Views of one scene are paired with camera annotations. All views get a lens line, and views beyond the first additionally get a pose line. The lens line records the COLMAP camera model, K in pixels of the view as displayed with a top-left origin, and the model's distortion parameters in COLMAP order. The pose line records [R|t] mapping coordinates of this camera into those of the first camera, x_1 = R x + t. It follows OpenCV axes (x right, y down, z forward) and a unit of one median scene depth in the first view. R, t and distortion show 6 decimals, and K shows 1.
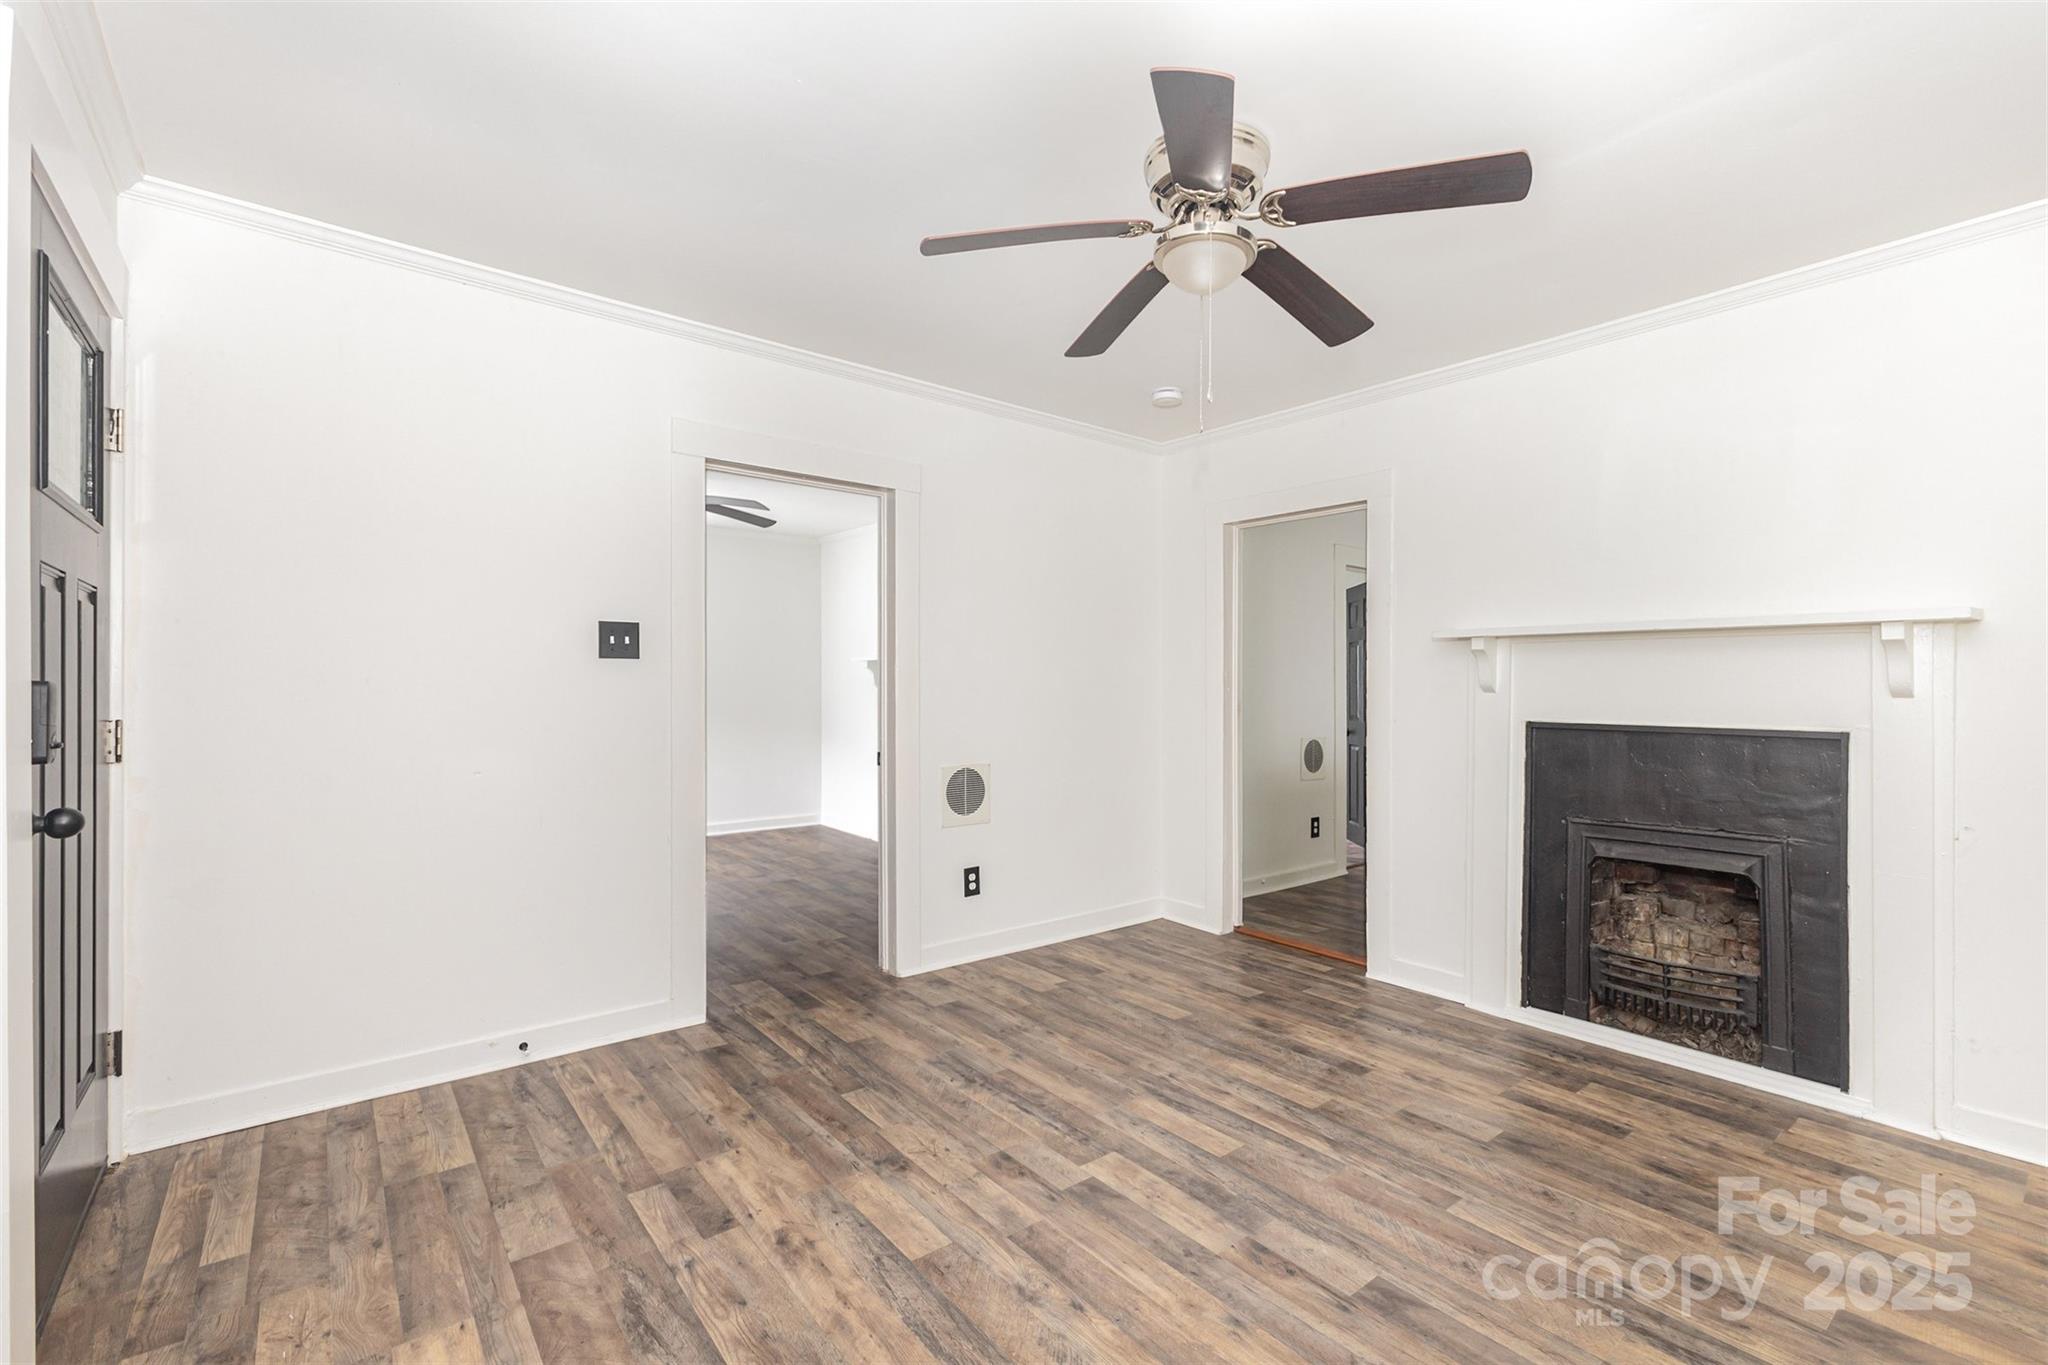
lens RADIAL K [[895.8, 0, 1041.1], [0, 895.8, 686.0], [0, 0, 1]] dist [0.010931, -0.000496]
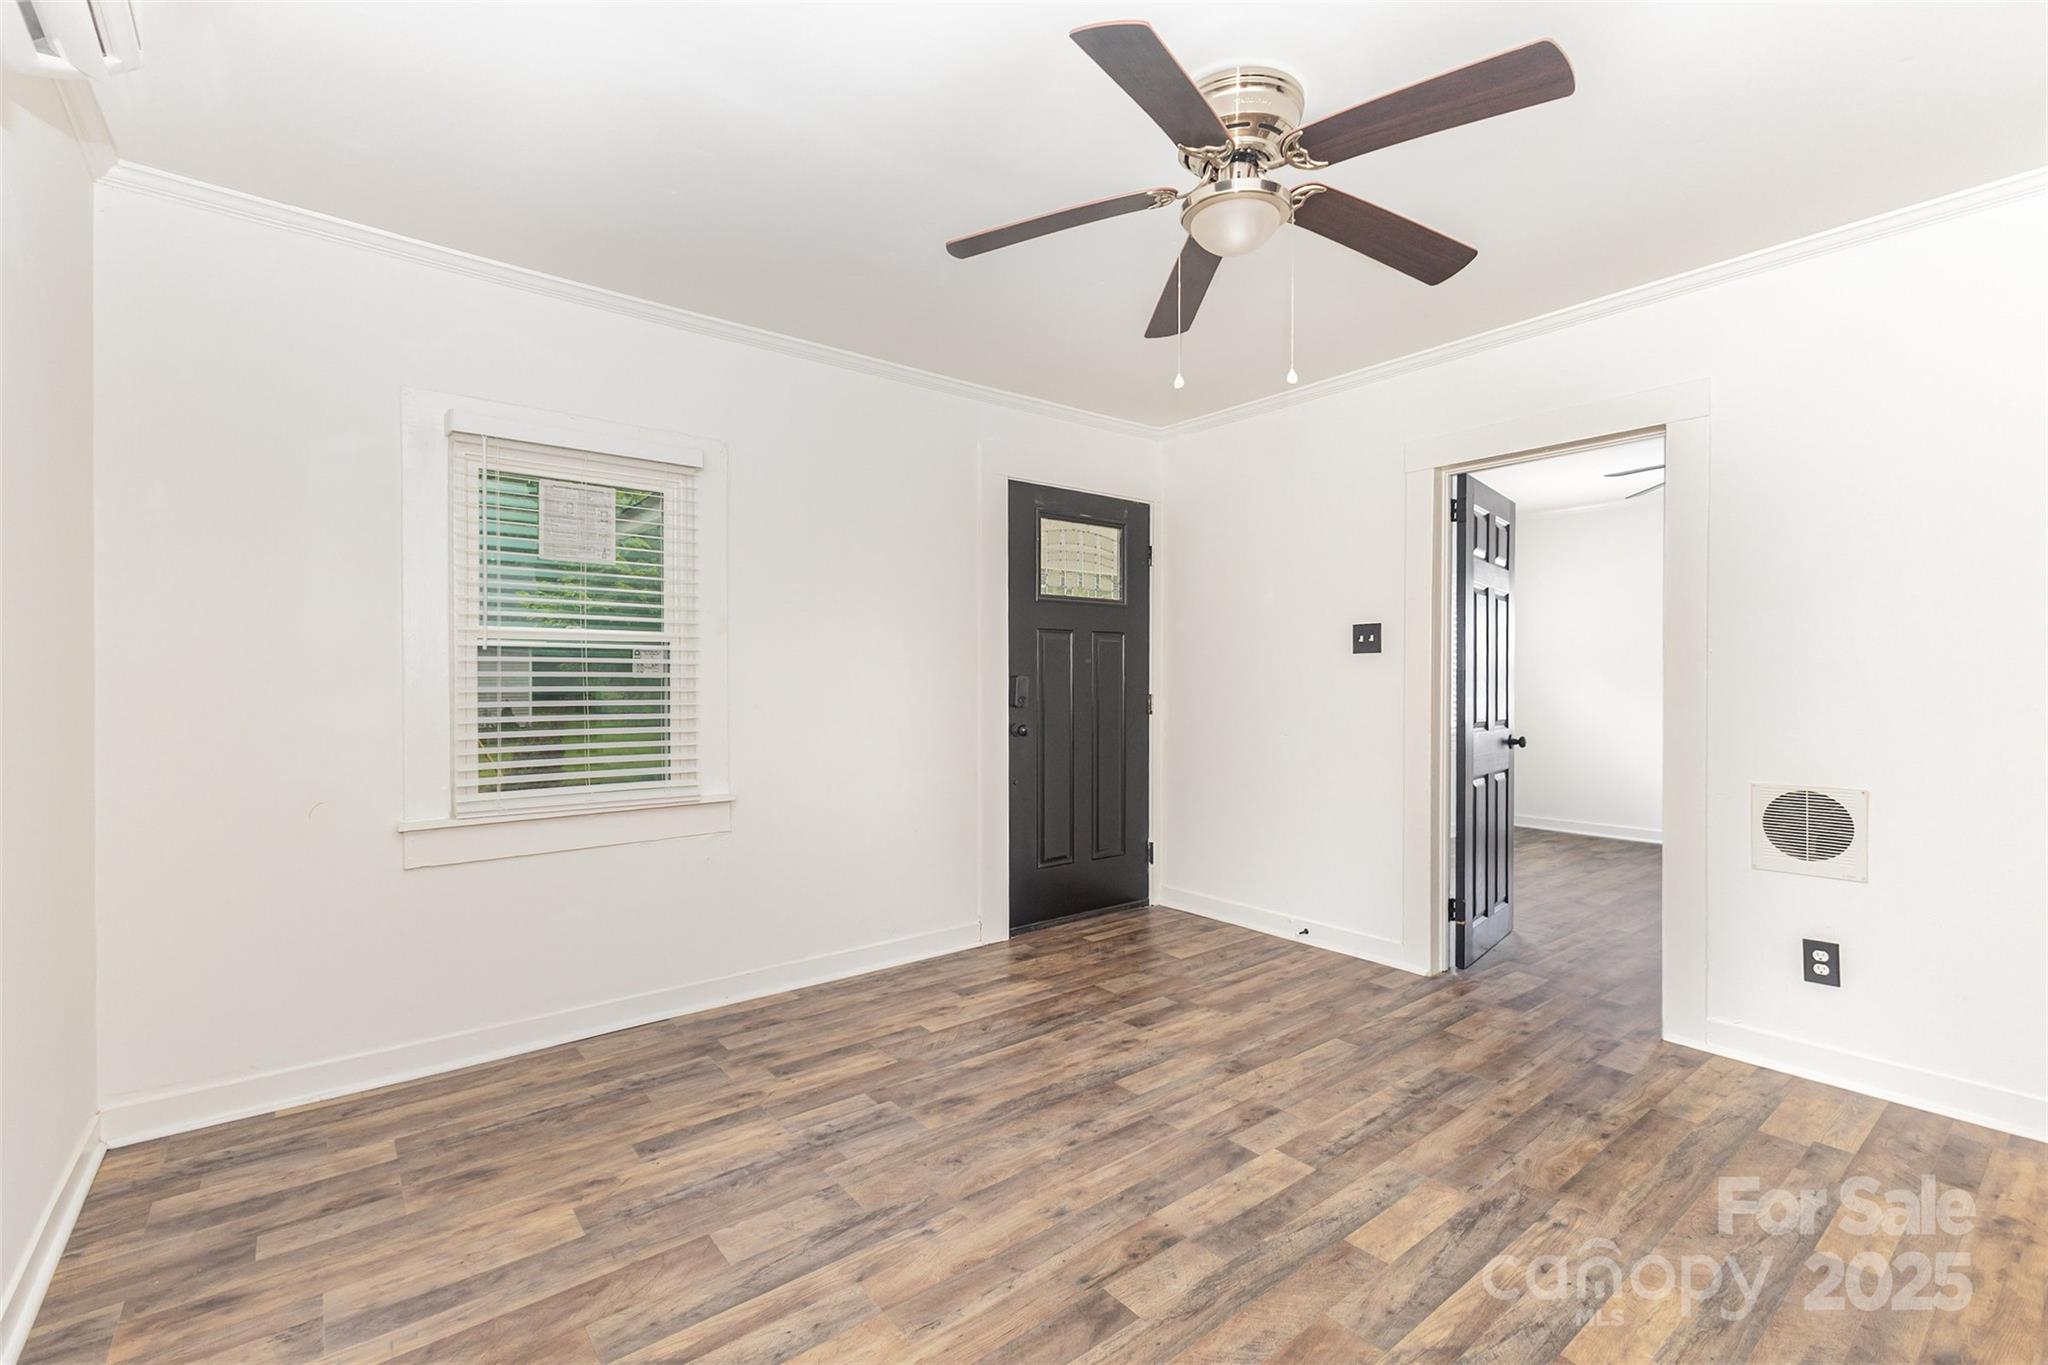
lens RADIAL K [[895.8, 0, 1041.1], [0, 895.8, 686.0], [0, 0, 1]] dist [0.010931, -0.000496]
pose [[-0.000982, 0.002581, -0.999996, 0.972599], [0.006667, 0.999974, 0.002575, 0.010329], [0.999977, -0.006665, -0.000999, 0.687166]]
